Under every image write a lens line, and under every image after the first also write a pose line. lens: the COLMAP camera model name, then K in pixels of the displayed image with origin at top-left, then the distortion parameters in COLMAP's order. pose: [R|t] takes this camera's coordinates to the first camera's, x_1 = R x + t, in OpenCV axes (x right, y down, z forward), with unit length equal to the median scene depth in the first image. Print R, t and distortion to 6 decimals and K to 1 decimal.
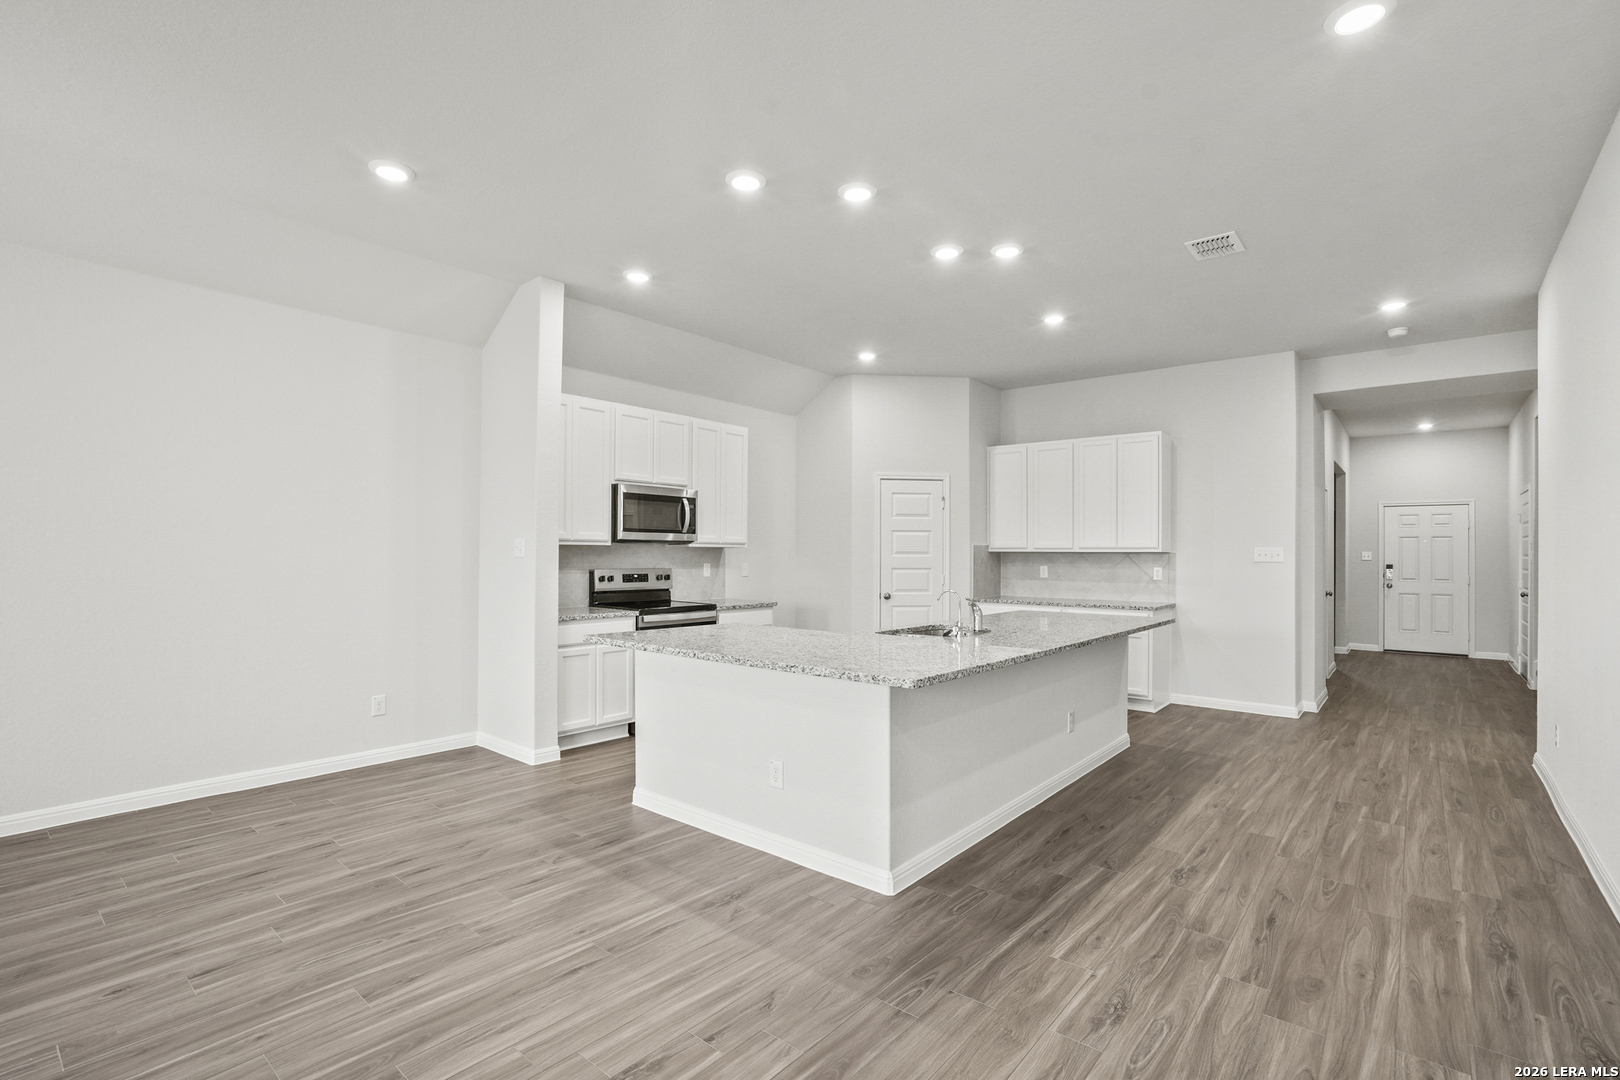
lens RADIAL K [[746.7, 0, 807.5], [0, 746.7, 545.2], [0, 0, 1]] dist [-0.038702, 0.015533]
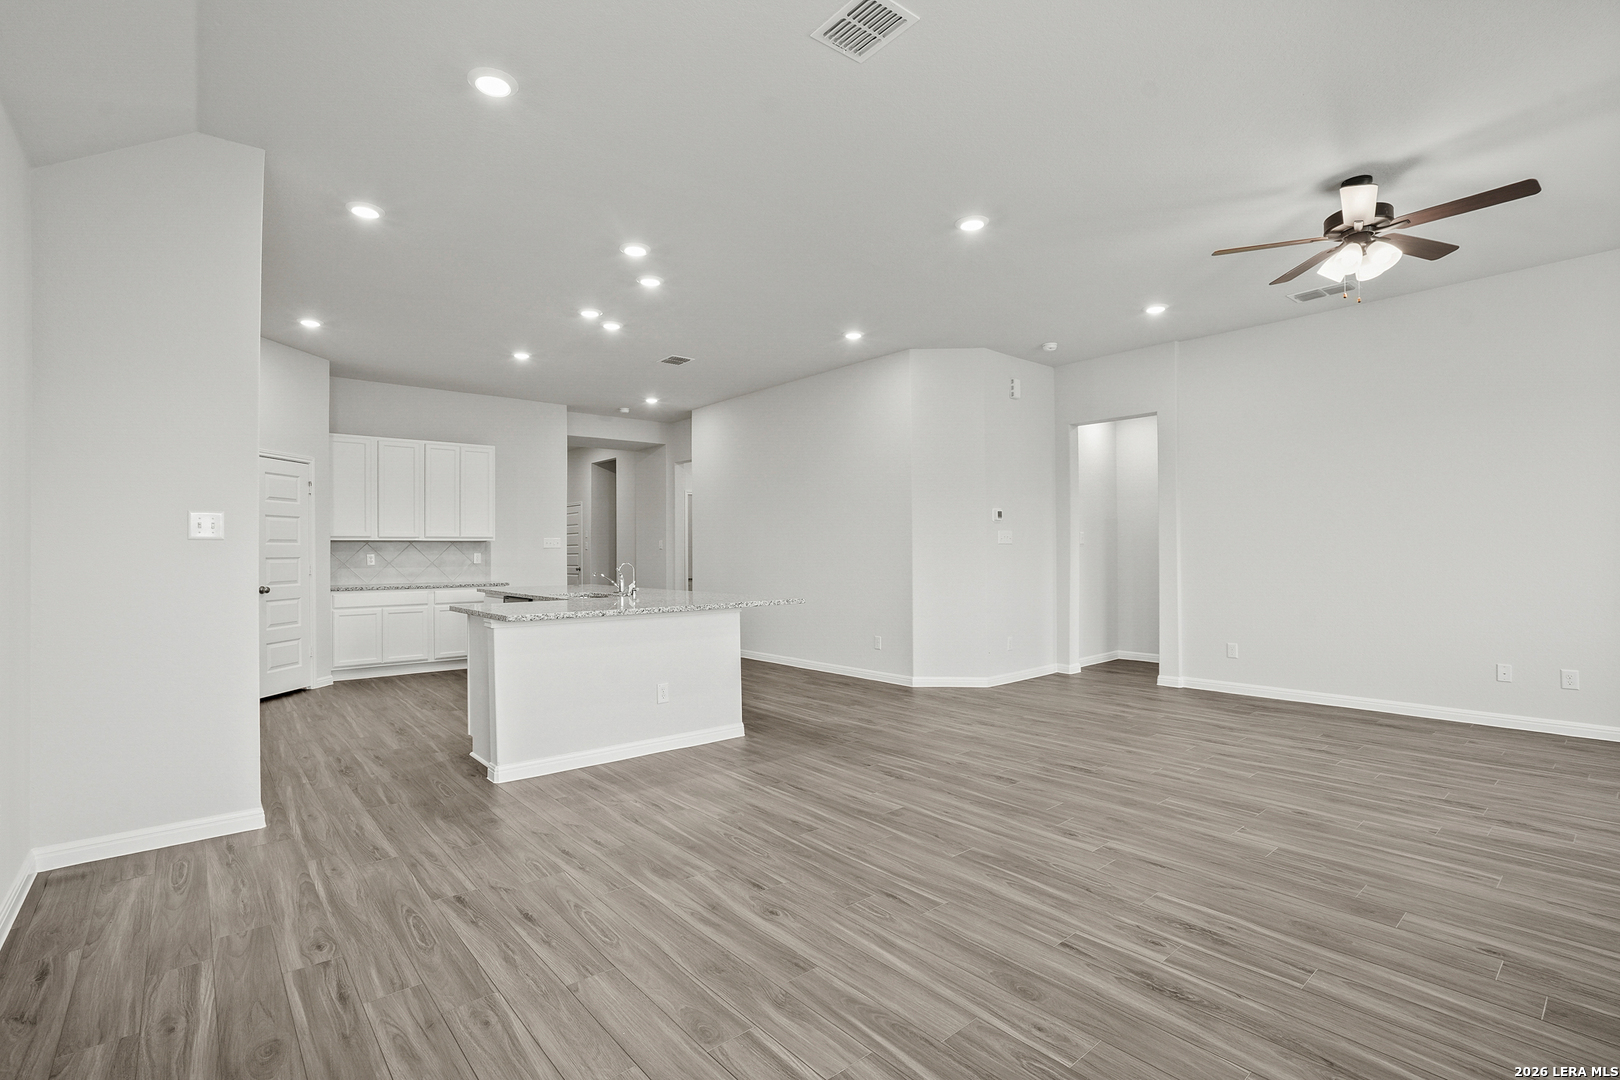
lens RADIAL K [[735.9, 0, 811.6], [0, 735.9, 551.1], [0, 0, 1]] dist [-0.038317, 0.014646]
pose [[0.168773, -0.008458, 0.985619, -0.785959], [-0.004979, 0.999943, 0.009434, 0.014286], [-0.985642, -0.006499, 0.168721, 0.287484]]
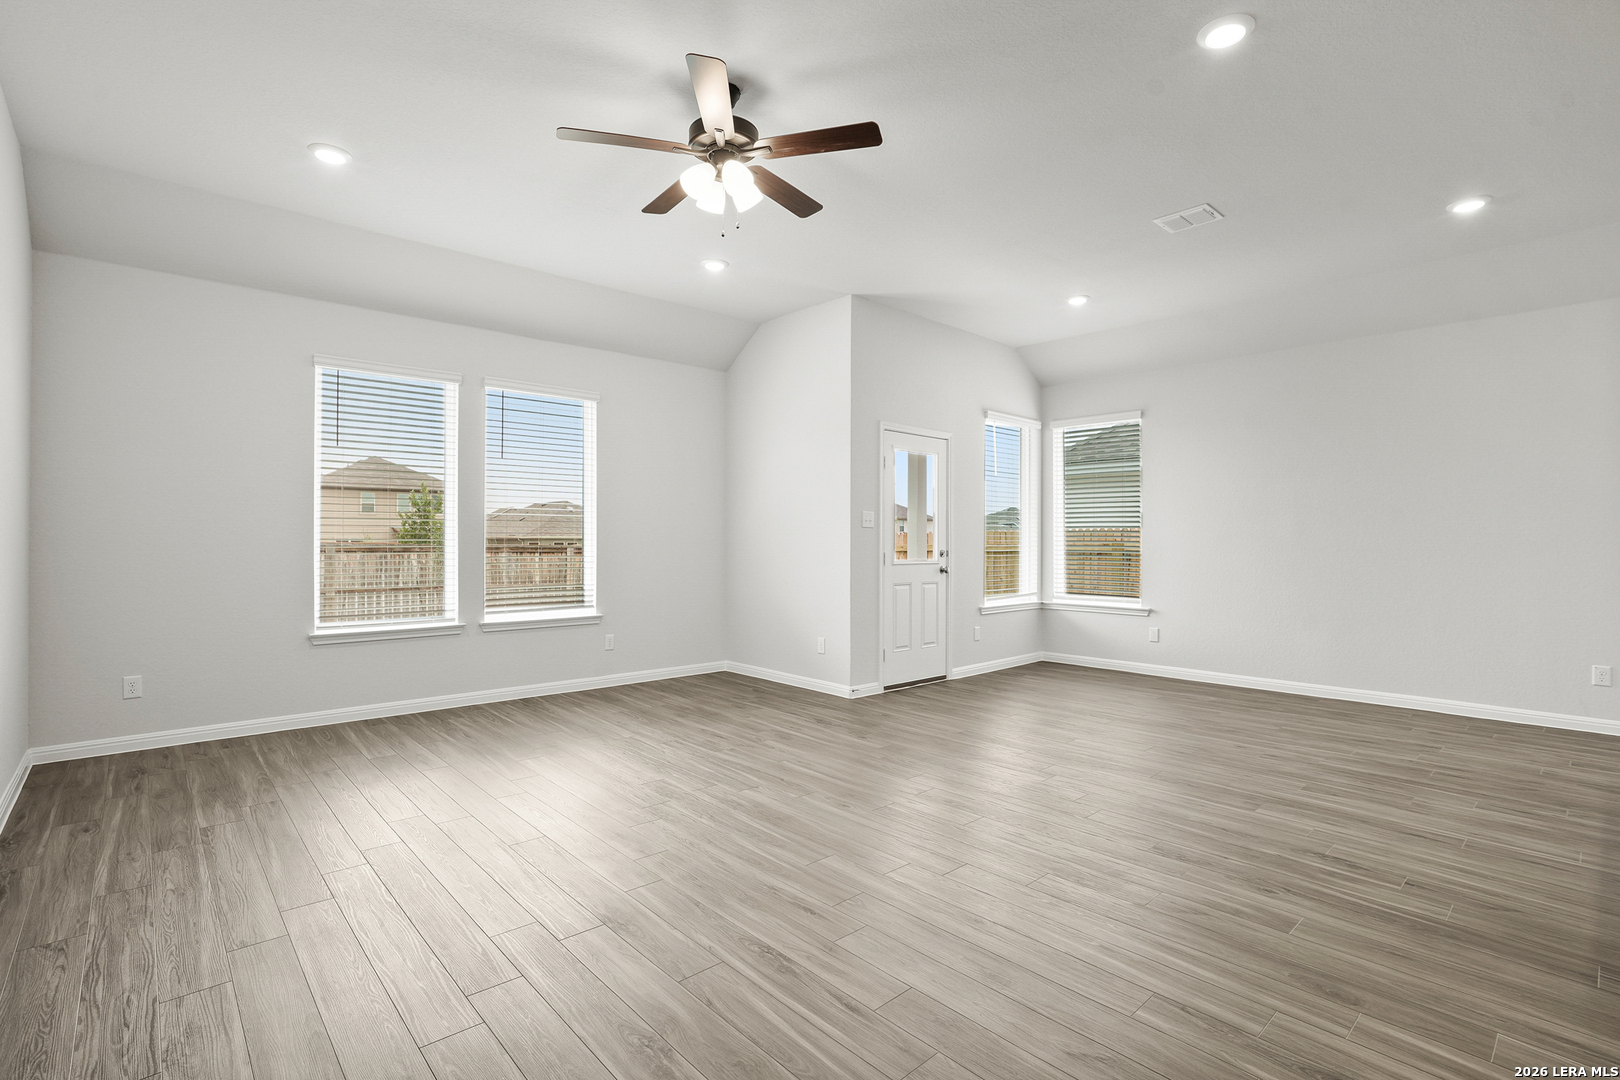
lens RADIAL K [[767.2, 0, 805.5], [0, 767.2, 537.4], [0, 0, 1]] dist [-0.027601, 0.000715]
pose [[-0.130099, -0.010727, -0.991443, 0.465120], [0.010092, 0.999875, -0.012142, 0.024317], [0.991450, -0.011585, -0.129975, 0.045031]]
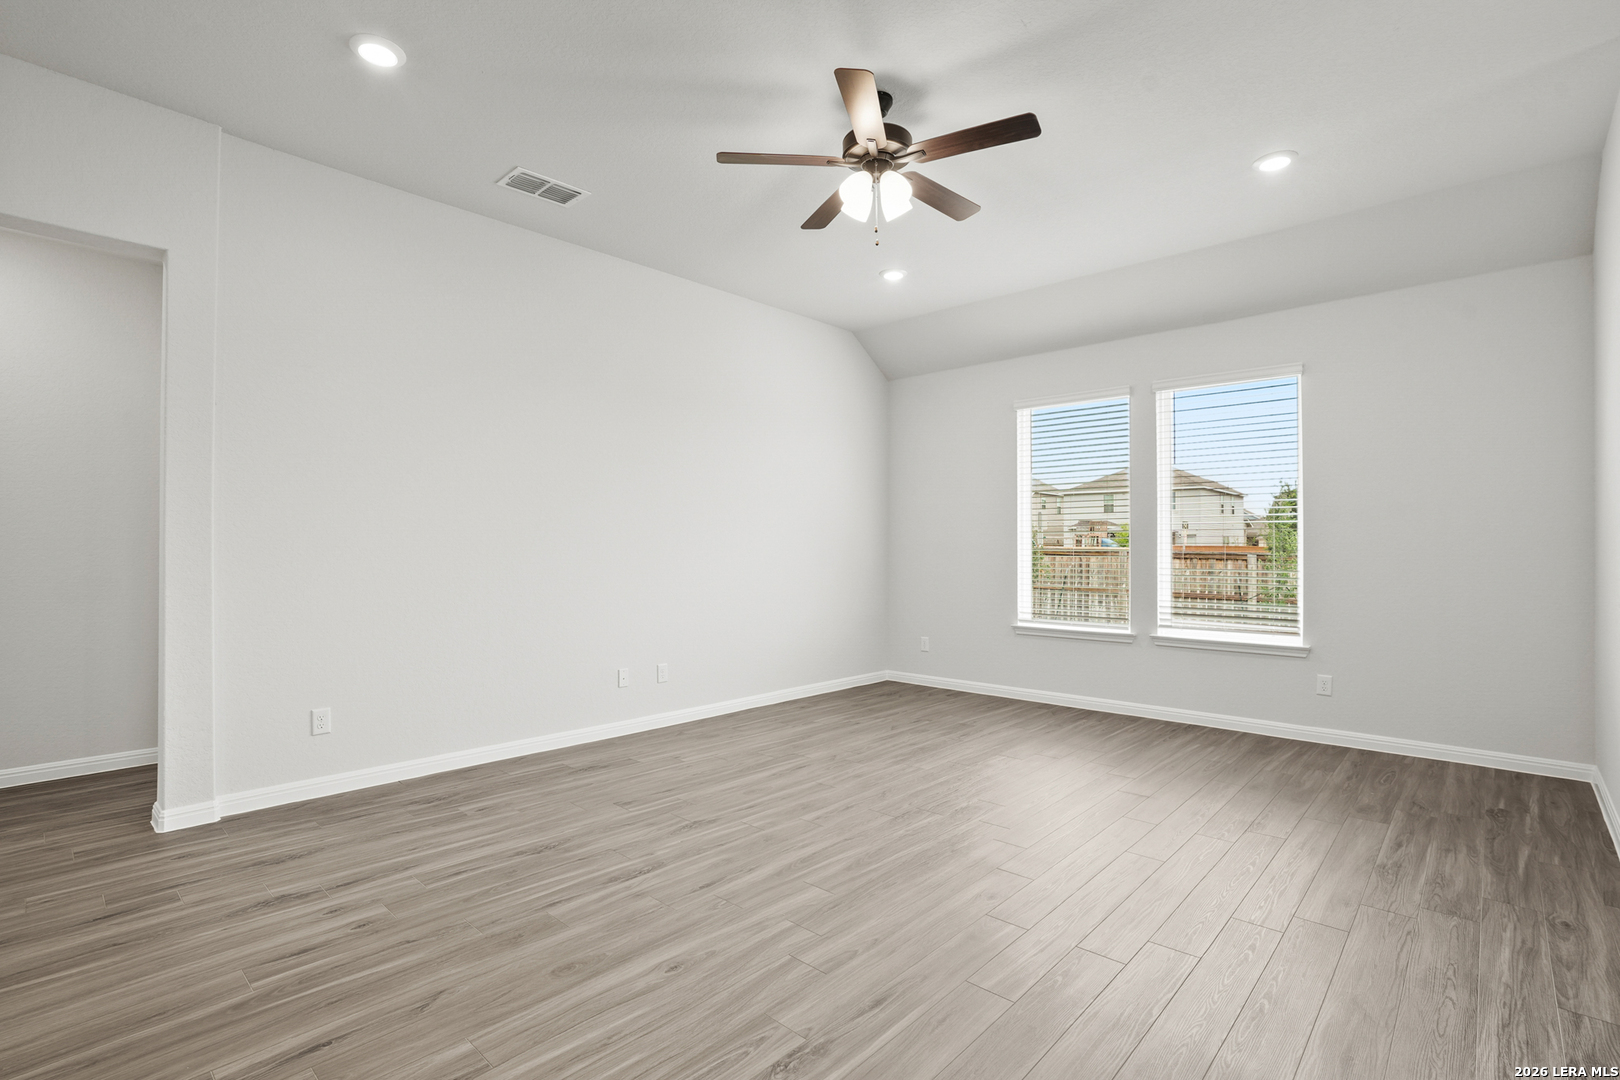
lens RADIAL K [[767.2, 0, 805.5], [0, 767.2, 537.4], [0, 0, 1]] dist [-0.027601, 0.000715]
pose [[-0.998540, -0.008864, 0.053293, -0.053214], [-0.010271, 0.999605, -0.026173, 0.024813], [-0.053040, -0.026682, -0.998236, 0.469265]]
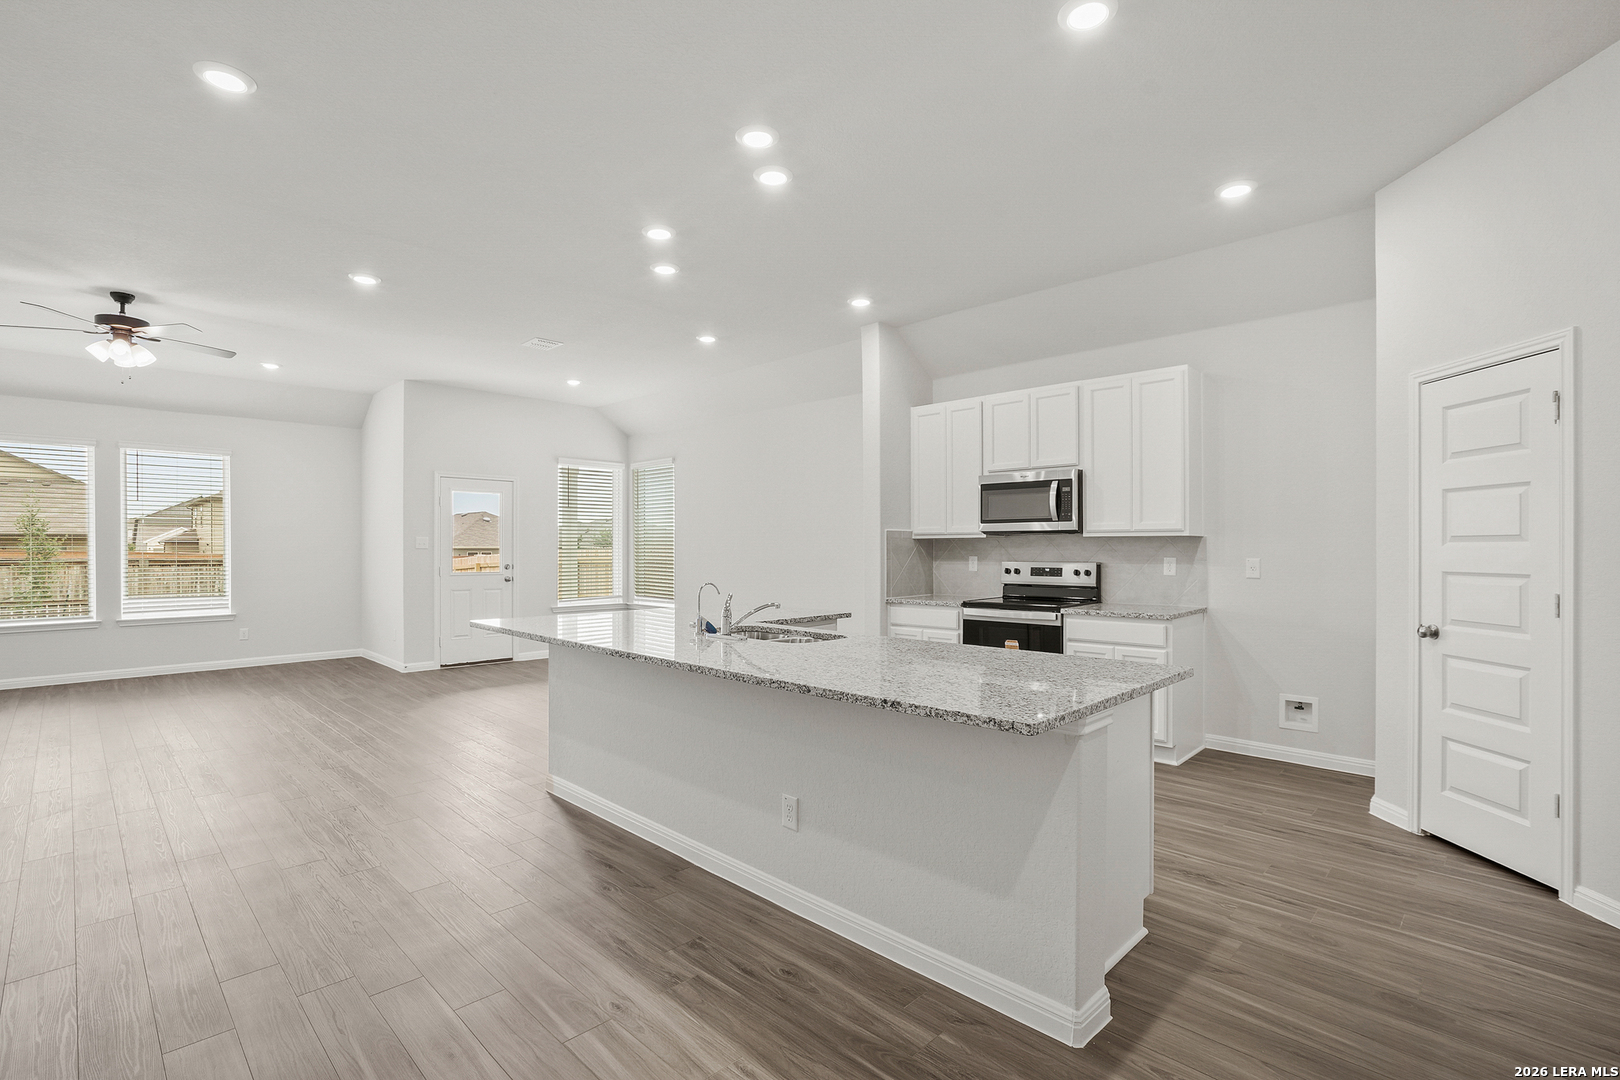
lens RADIAL K [[735.9, 0, 811.6], [0, 735.9, 551.1], [0, 0, 1]] dist [-0.038317, 0.014646]
pose [[-0.069935, -0.000442, -0.997551, 0.728966], [0.014747, 0.999890, -0.001477, 0.015801], [0.997443, -0.014814, -0.069921, 0.803869]]
